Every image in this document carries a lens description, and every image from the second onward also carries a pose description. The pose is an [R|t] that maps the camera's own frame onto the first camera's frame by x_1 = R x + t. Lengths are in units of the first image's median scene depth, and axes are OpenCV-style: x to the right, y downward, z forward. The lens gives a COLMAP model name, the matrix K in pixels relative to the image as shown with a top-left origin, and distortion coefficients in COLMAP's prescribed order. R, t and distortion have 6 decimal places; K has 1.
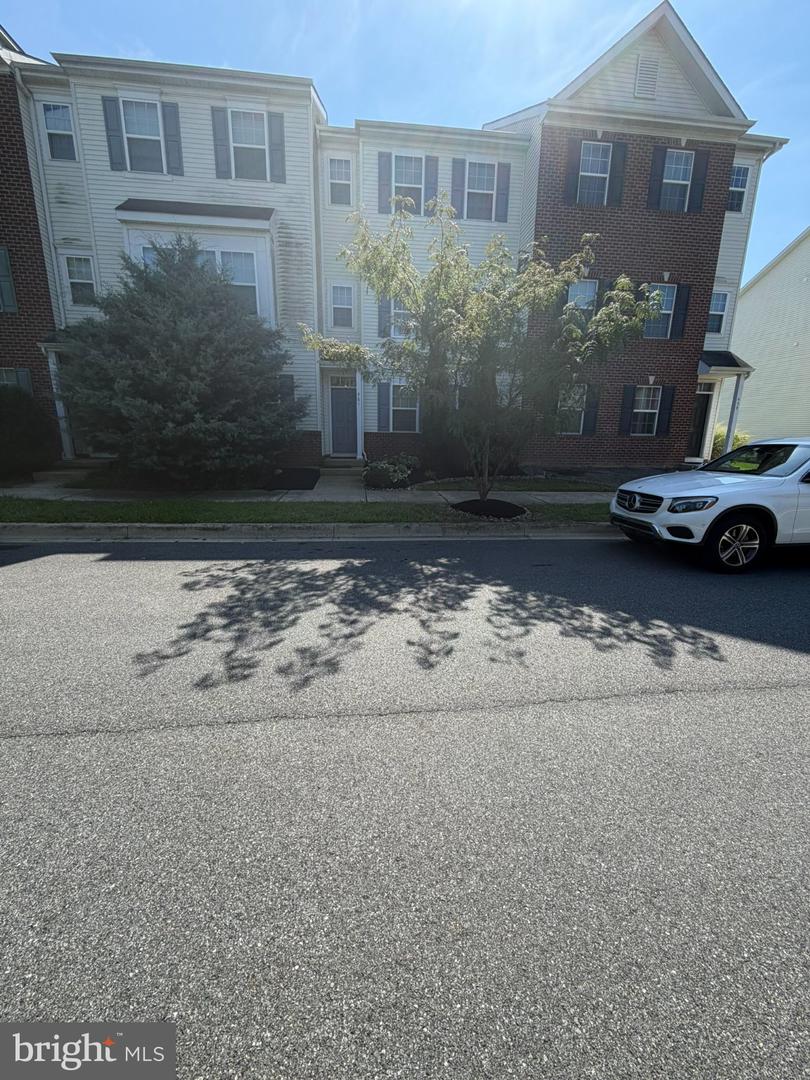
lens RADIAL K [[431.3, 0, 405.2], [0, 431.3, 541.0], [0, 0, 1]] dist [-0.002277, 0.000424]
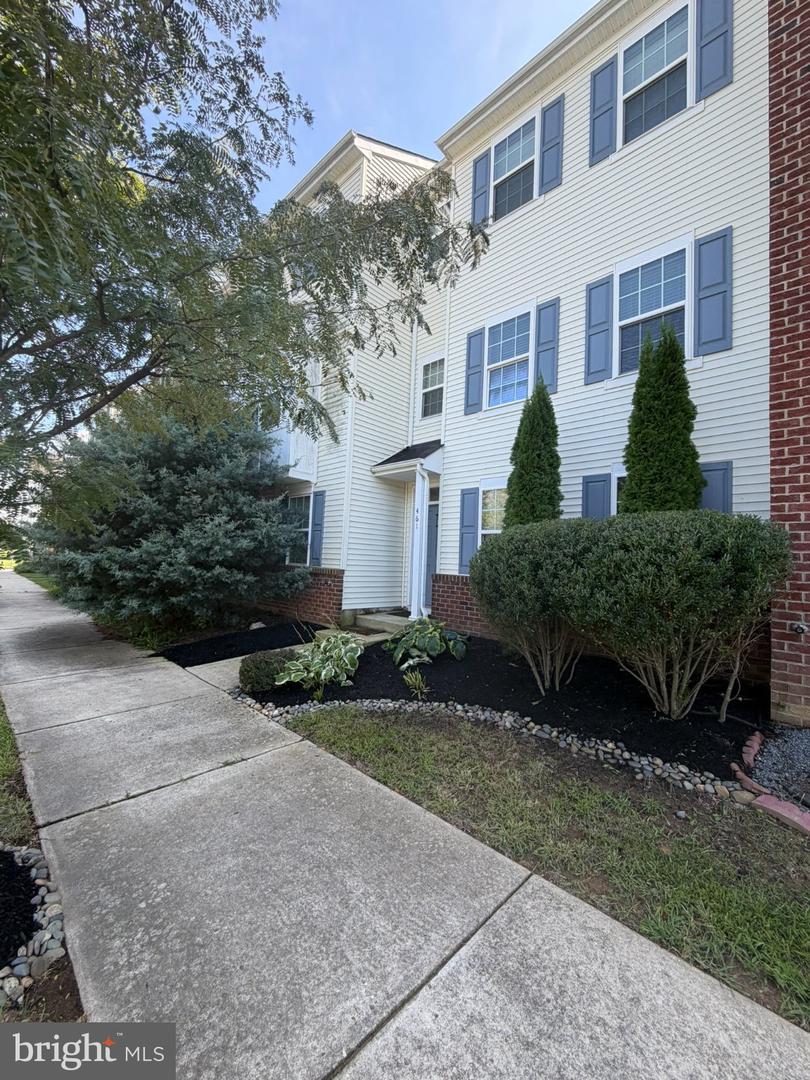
lens RADIAL K [[431.3, 0, 404.7], [0, 431.3, 534.7], [0, 0, 1]] dist [-0.002277, 0.000424]
pose [[0.643230, -0.035700, -0.764840, 0.352794], [-0.211828, 0.951627, -0.222566, -0.189076], [0.735788, 0.305176, 0.604553, 0.695512]]
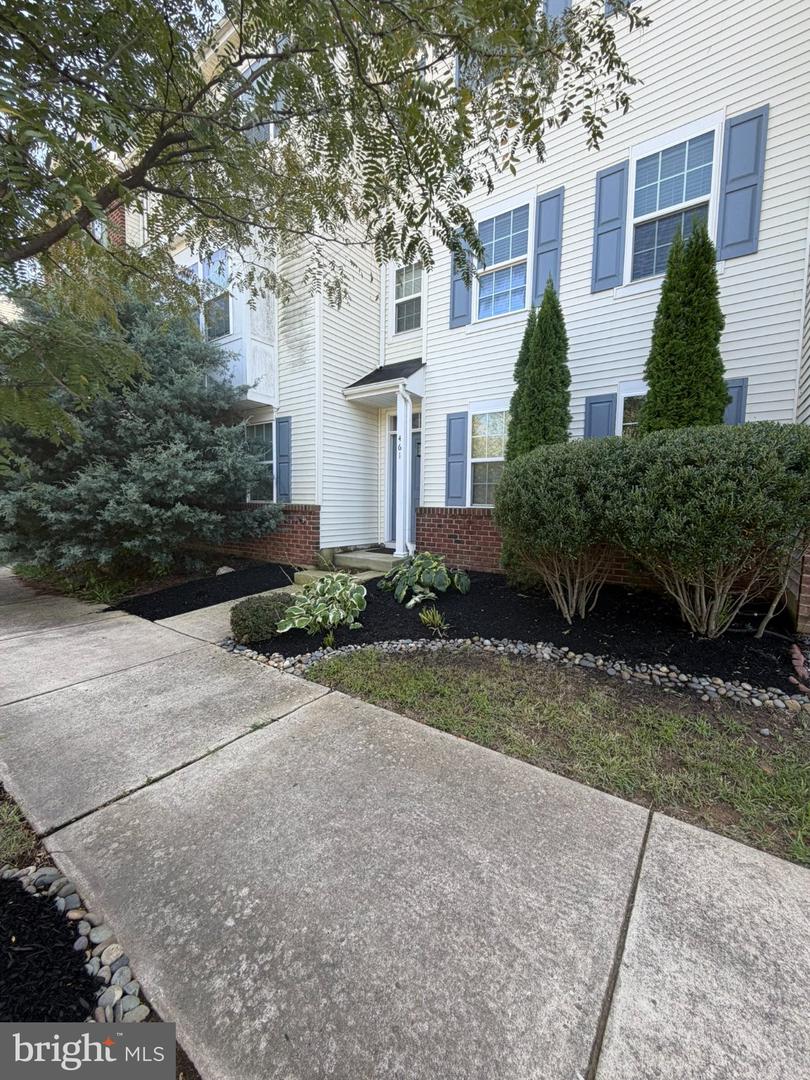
lens RADIAL K [[431.3, 0, 405.4], [0, 431.3, 537.3], [0, 0, 1]] dist [-0.002277, 0.000424]
pose [[0.749951, 0.048686, -0.659699, 0.274447], [-0.160249, 0.980953, -0.109777, -0.175378], [0.641789, 0.188043, 0.743469, 0.682033]]
